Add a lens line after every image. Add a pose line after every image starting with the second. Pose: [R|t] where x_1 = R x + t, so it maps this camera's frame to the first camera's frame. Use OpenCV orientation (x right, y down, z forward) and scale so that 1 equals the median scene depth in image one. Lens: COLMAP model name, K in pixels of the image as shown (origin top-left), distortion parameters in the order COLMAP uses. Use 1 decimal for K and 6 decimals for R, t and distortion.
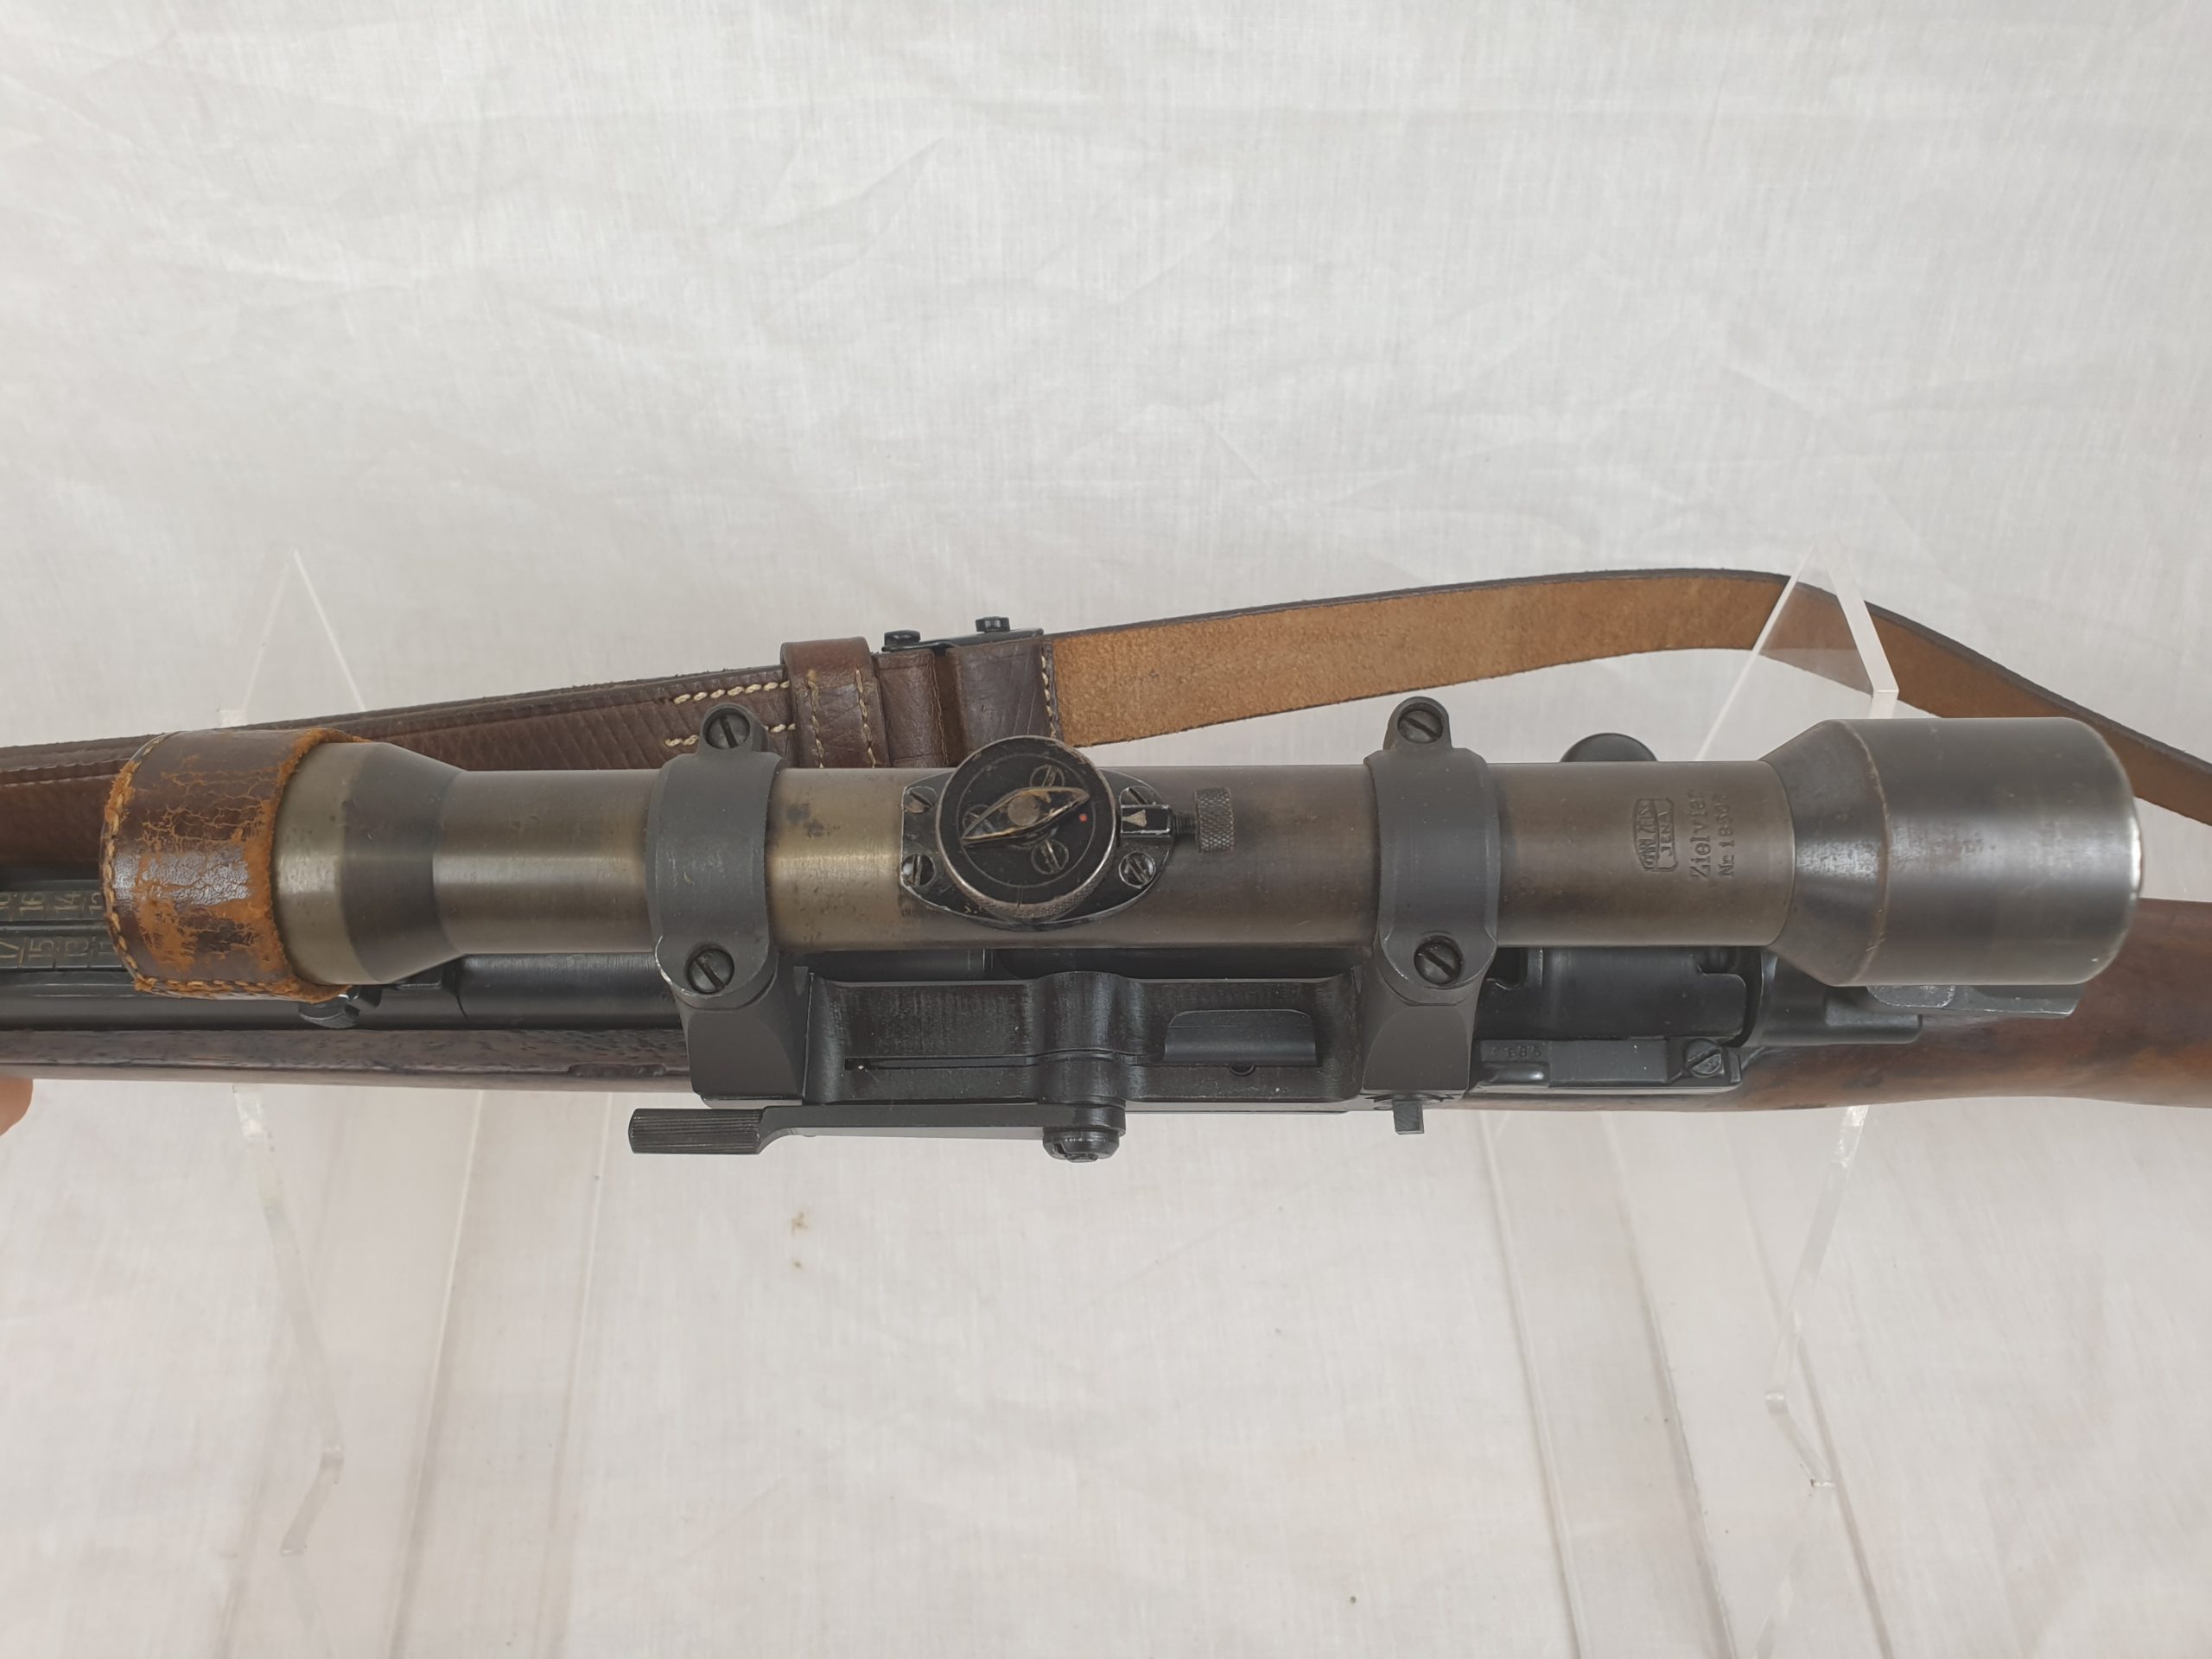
lens RADIAL K [[1737.9, 0, 1114.4], [0, 1737.9, 826.3], [0, 0, 1]] dist [-0.012806, 0.000584]
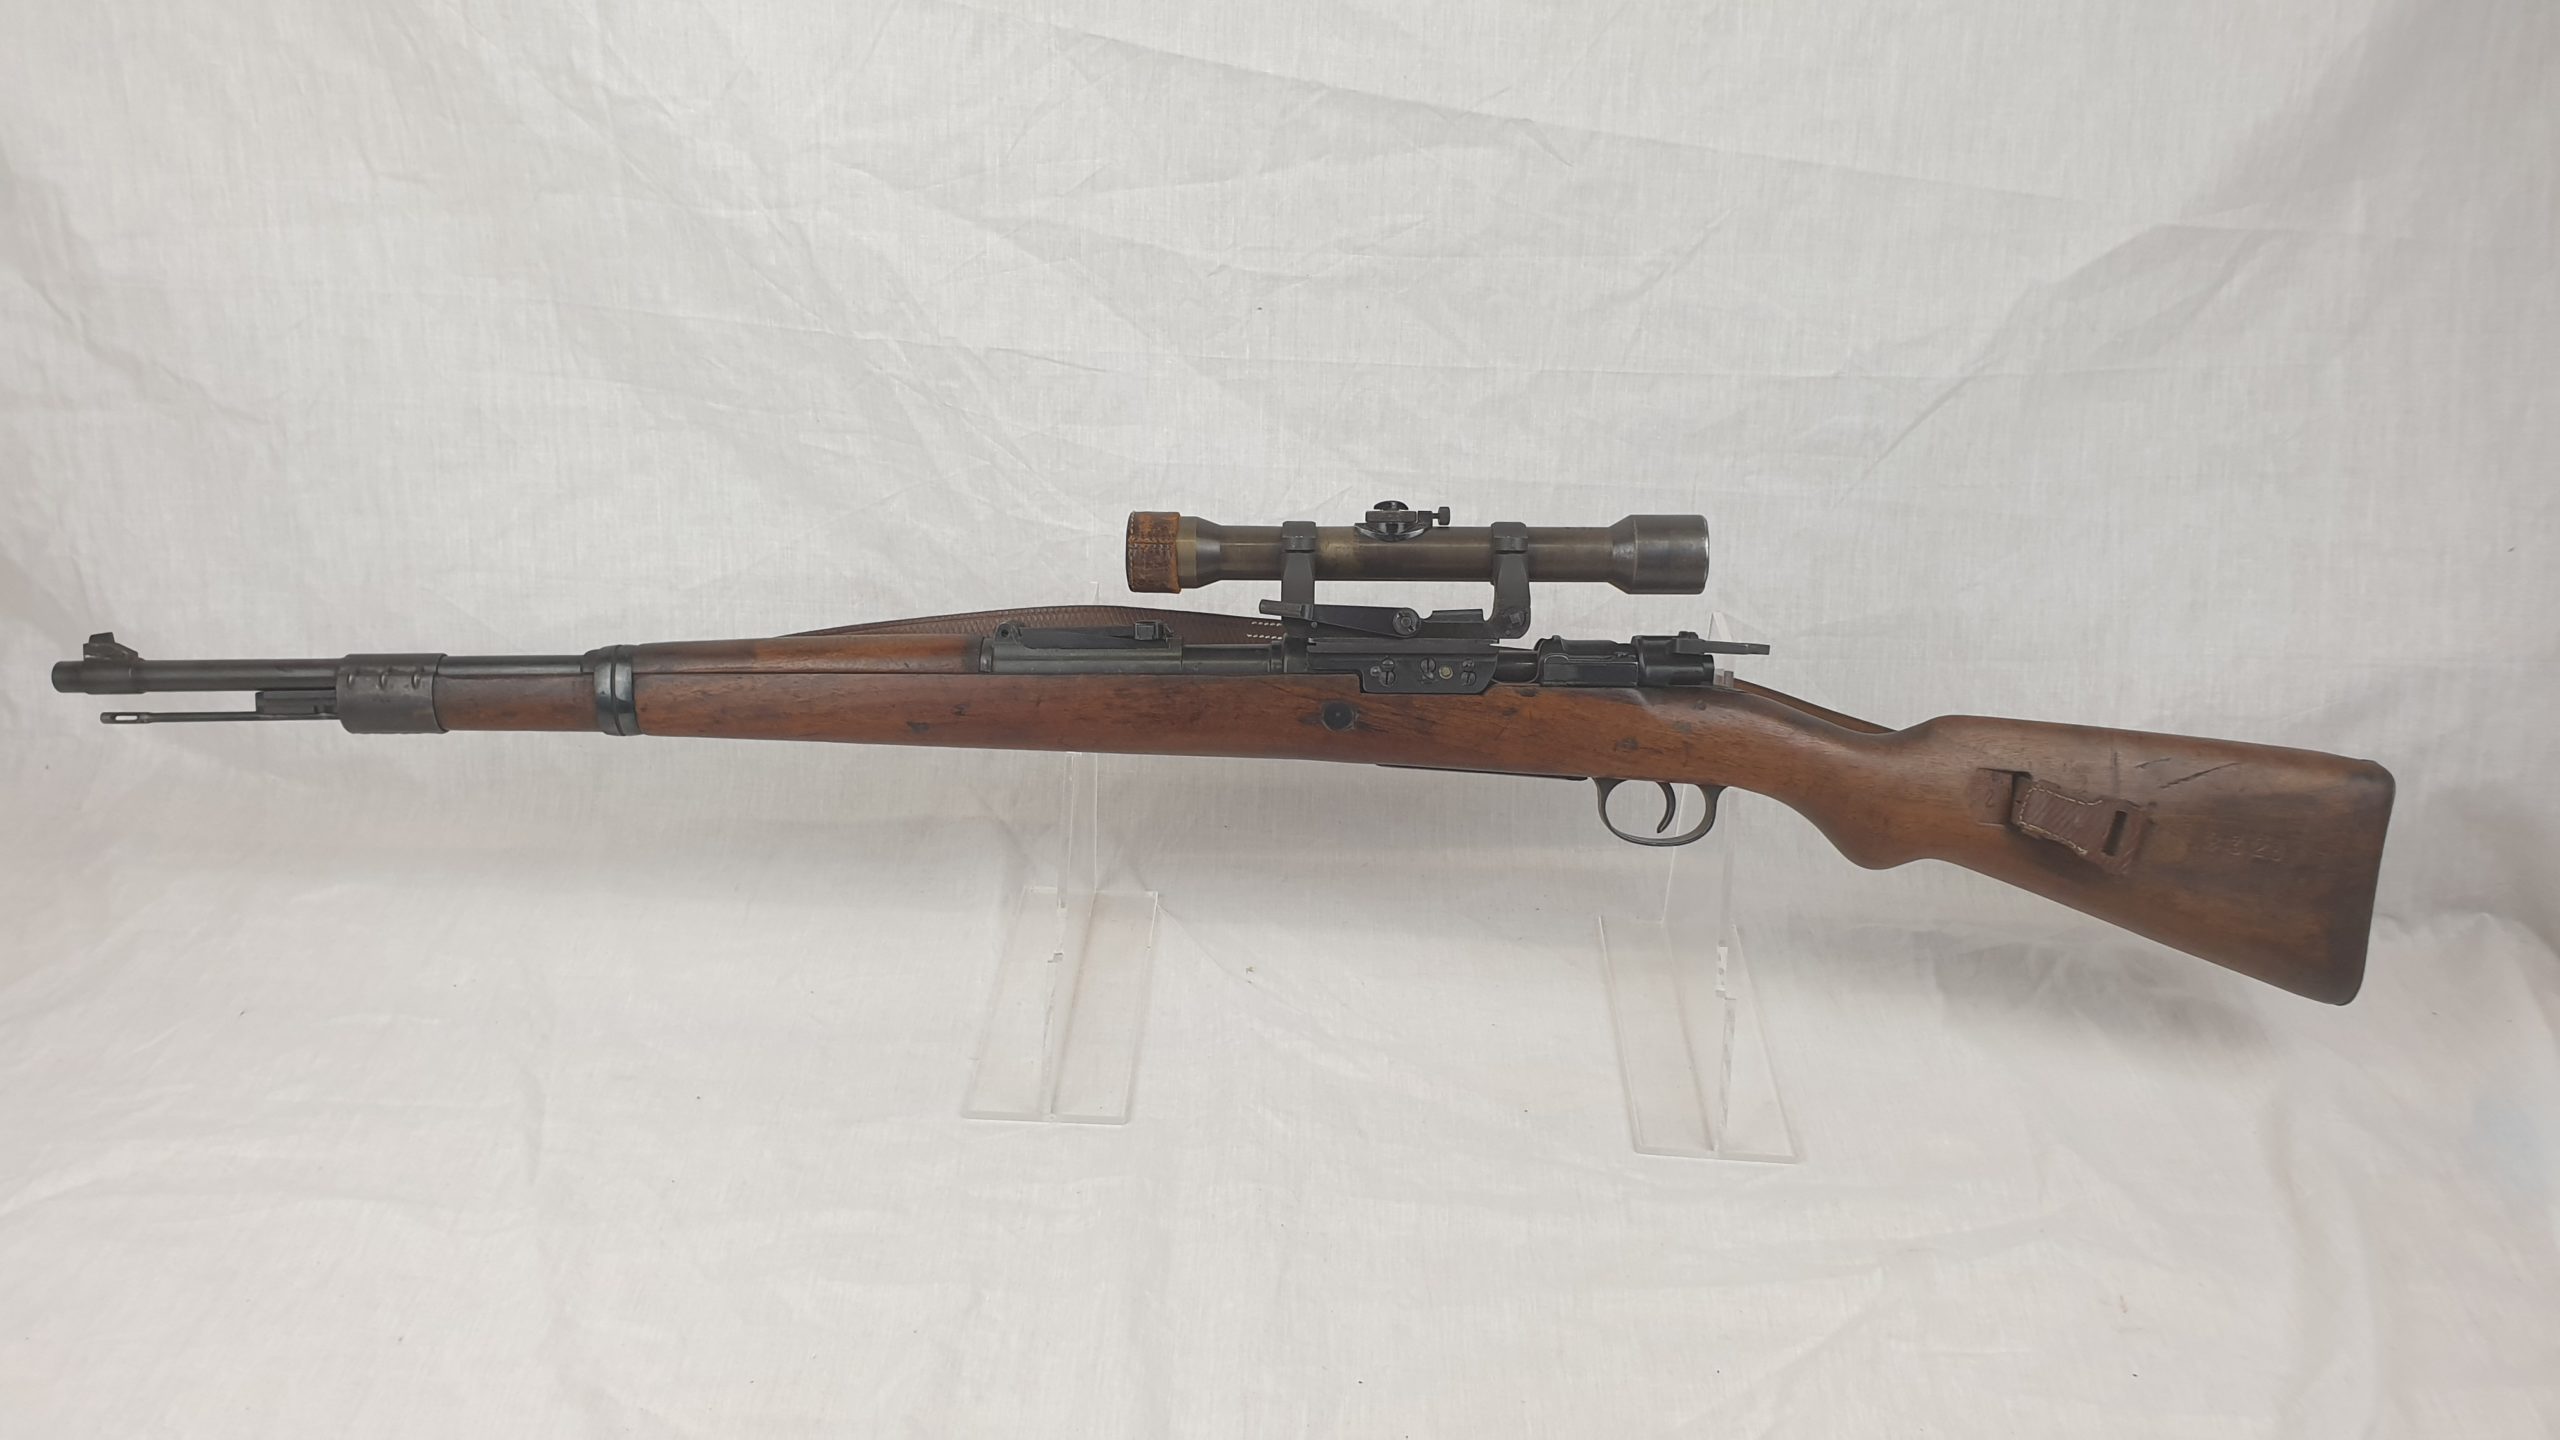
lens RADIAL K [[2010.0, 0, 1293.8], [0, 2010.0, 719.7], [0, 0, 1]] dist [0.000484, 0.005340]
pose [[0.996588, 0.034319, -0.075061, 0.034062], [-0.064521, 0.891077, -0.449242, 1.039310], [0.051467, 0.452553, 0.890251, -1.189631]]
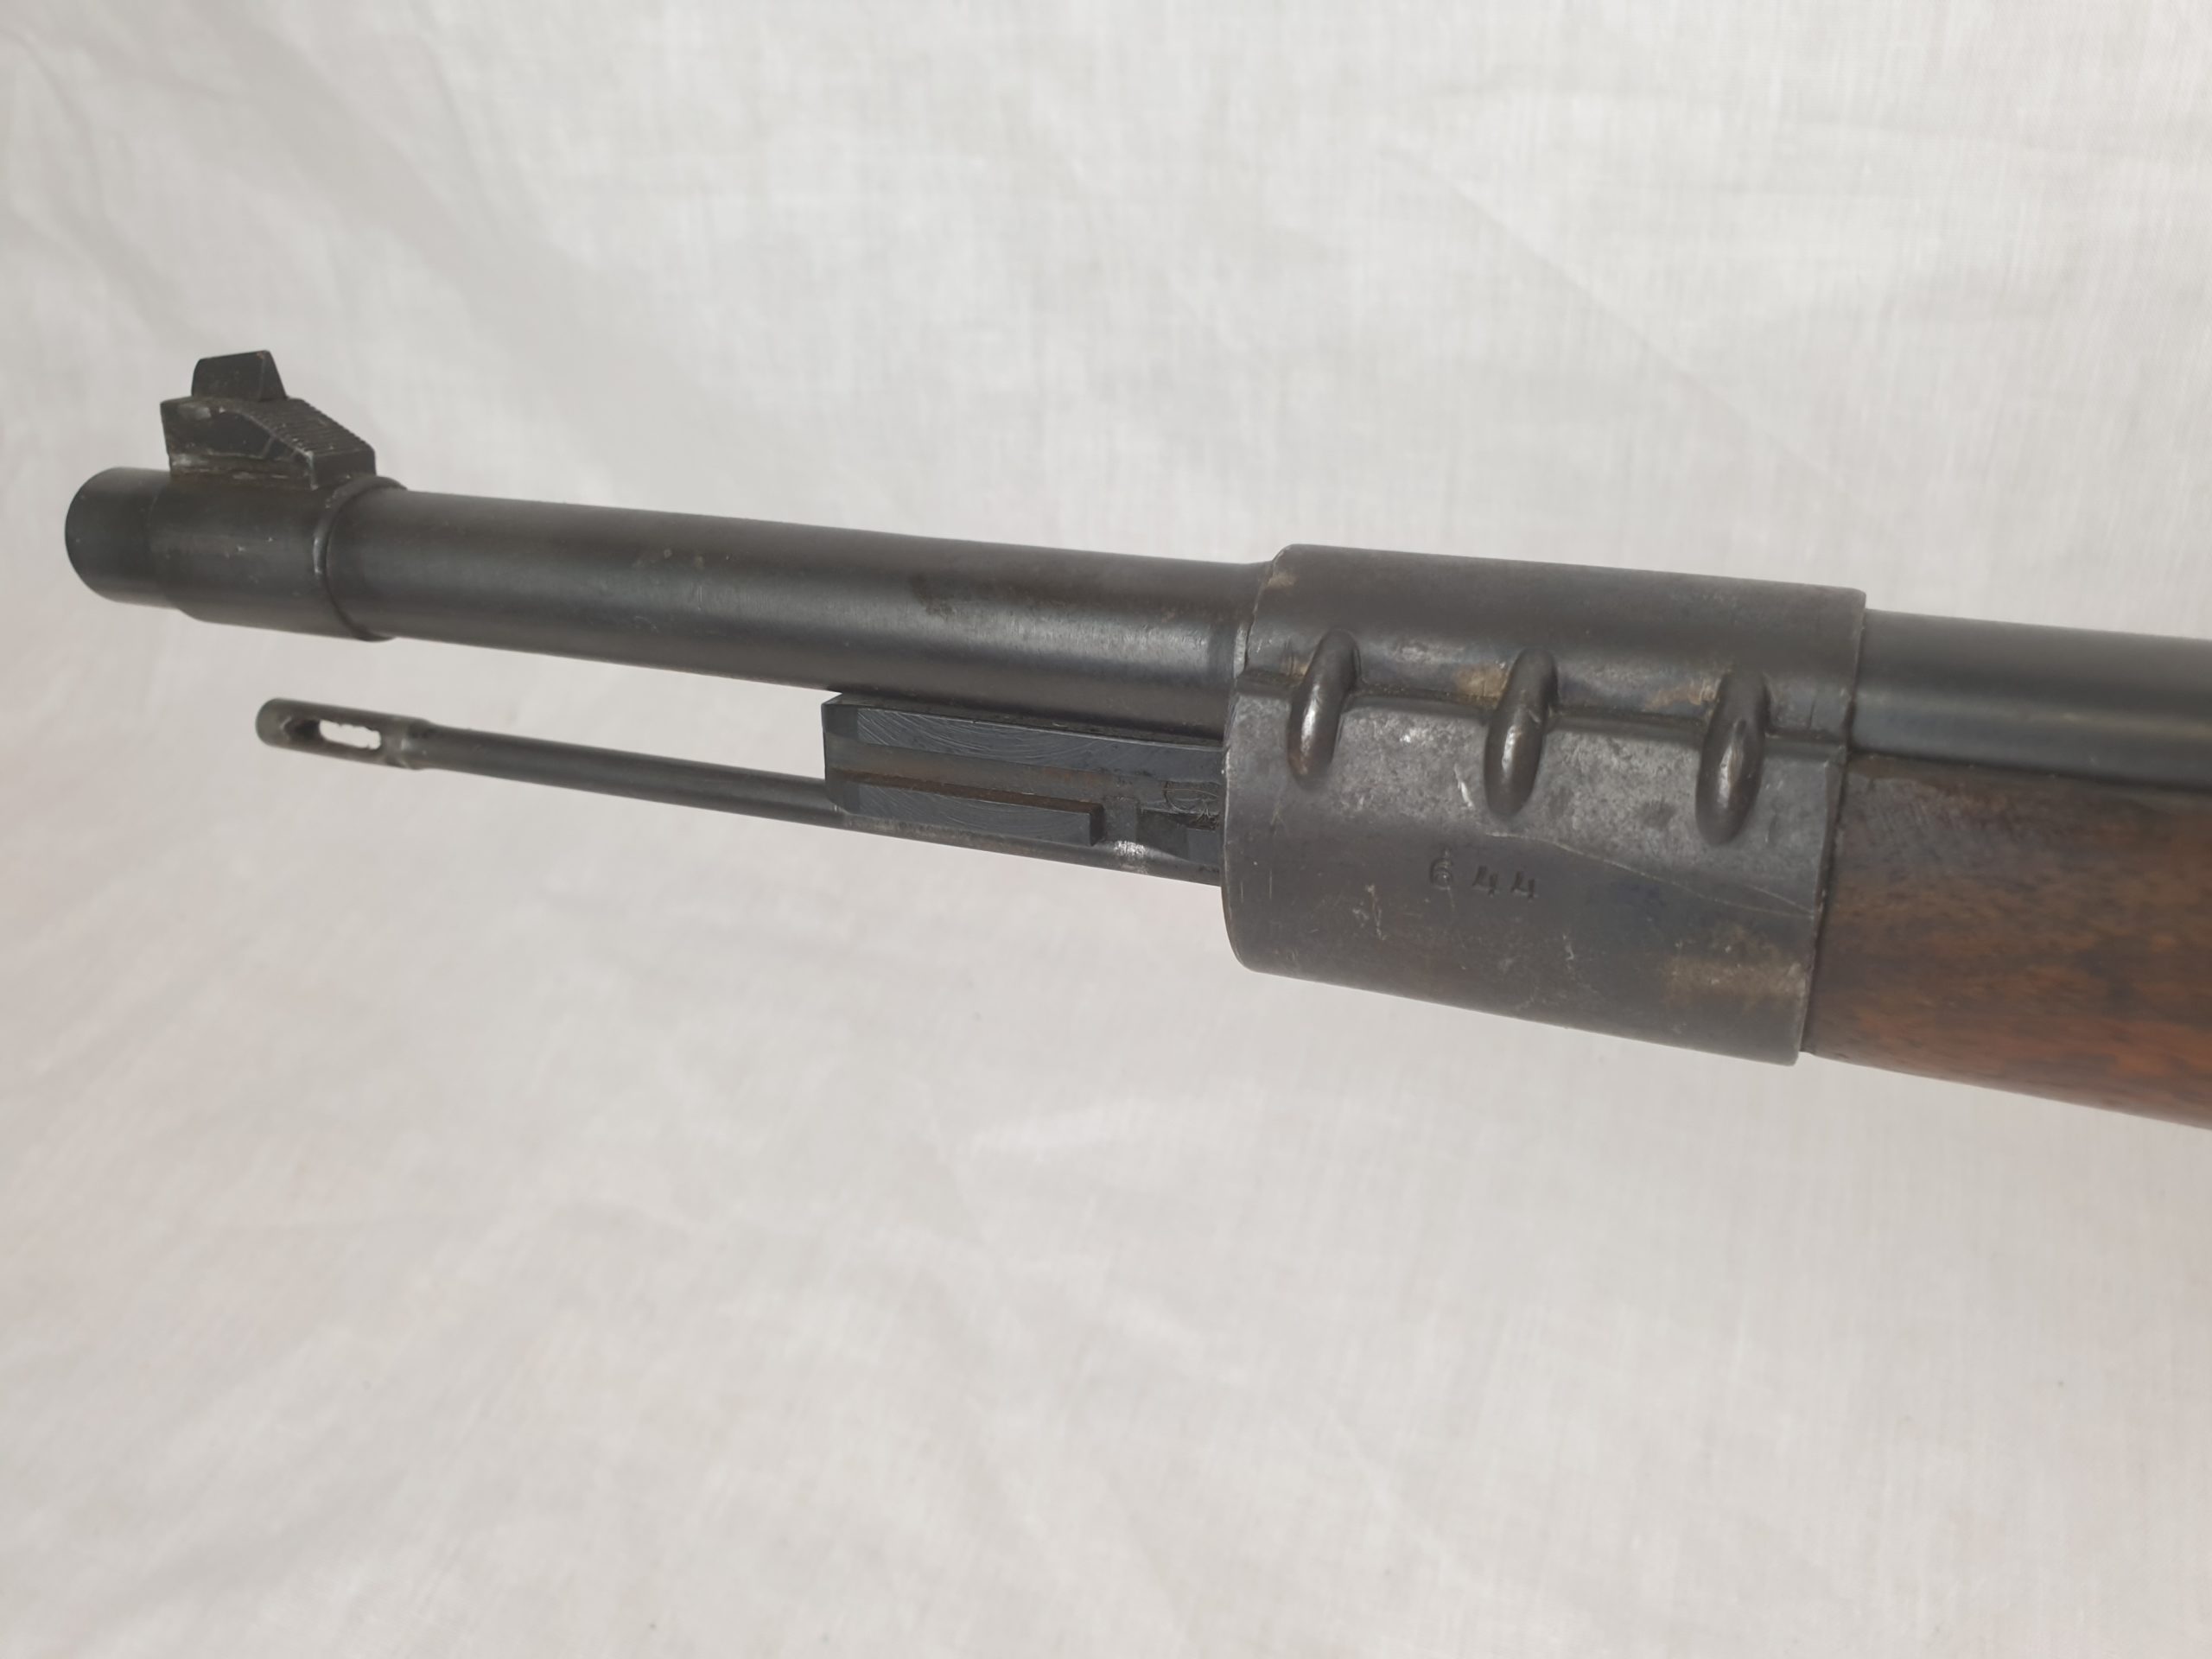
lens RADIAL K [[1780.7, 0, 1094.2], [0, 1780.7, 816.9], [0, 0, 1]] dist [-0.087850, 0.101406]
pose [[0.883555, 0.199455, -0.423732, -1.030128], [-0.267929, 0.957362, -0.108039, 0.160595], [0.384116, 0.208989, 0.899321, 0.359114]]
